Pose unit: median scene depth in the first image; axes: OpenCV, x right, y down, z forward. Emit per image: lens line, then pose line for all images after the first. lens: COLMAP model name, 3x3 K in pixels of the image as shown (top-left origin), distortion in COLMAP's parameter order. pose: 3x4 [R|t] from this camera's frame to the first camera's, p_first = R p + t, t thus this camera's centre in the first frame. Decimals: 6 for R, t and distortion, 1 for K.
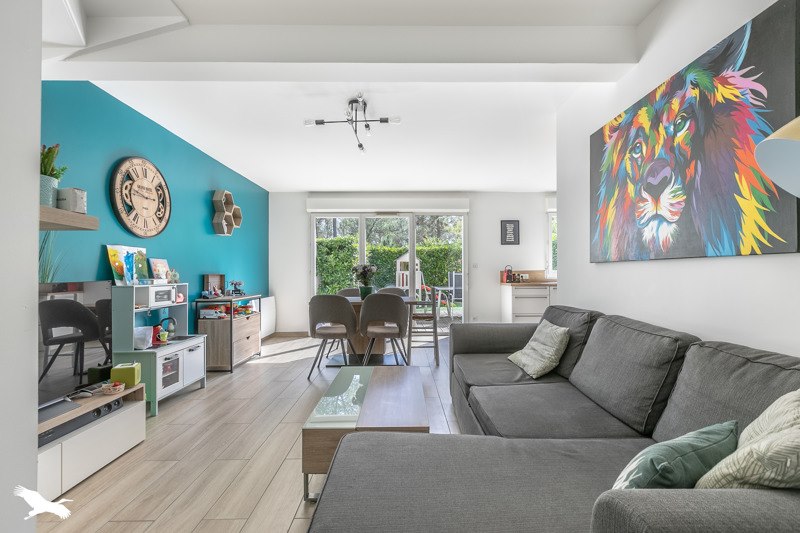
lens RADIAL K [[353.3, 0, 402.8], [0, 353.3, 266.9], [0, 0, 1]] dist [-0.000783, -0.000310]
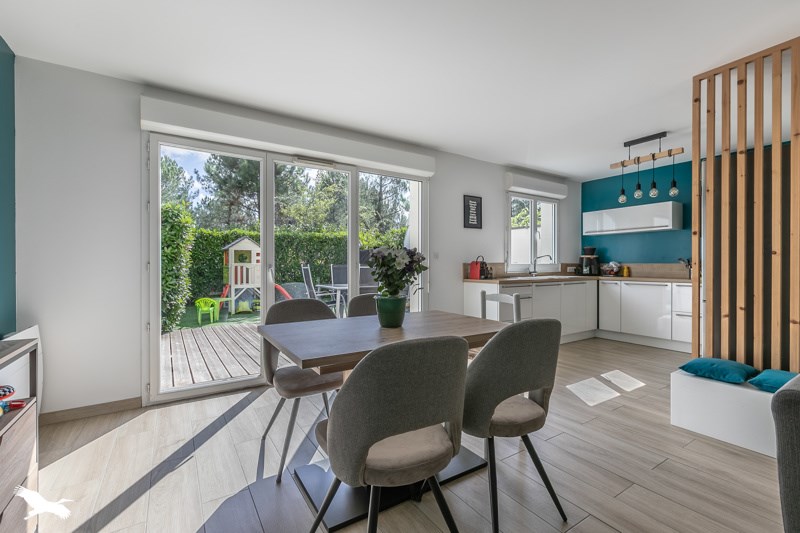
lens RADIAL K [[353.3, 0, 399.9], [0, 353.3, 266.6], [0, 0, 1]] dist [-0.000783, -0.000310]
pose [[0.843493, -0.001051, 0.537139, -0.688378], [-0.010513, 0.999774, 0.018464, 0.019323], [-0.537037, -0.021221, 0.843292, 1.320788]]
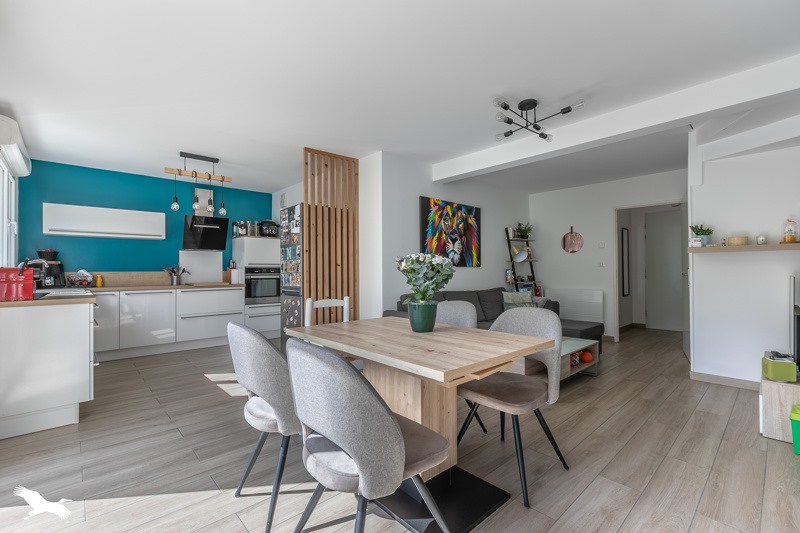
lens RADIAL K [[353.3, 0, 403.1], [0, 353.3, 266.6], [0, 0, 1]] dist [-0.000783, -0.000310]
pose [[-0.675128, 0.016117, 0.737525, -0.871055], [-0.004155, 0.999662, -0.025649, 0.042872], [-0.737689, -0.020381, -0.674833, 2.706936]]
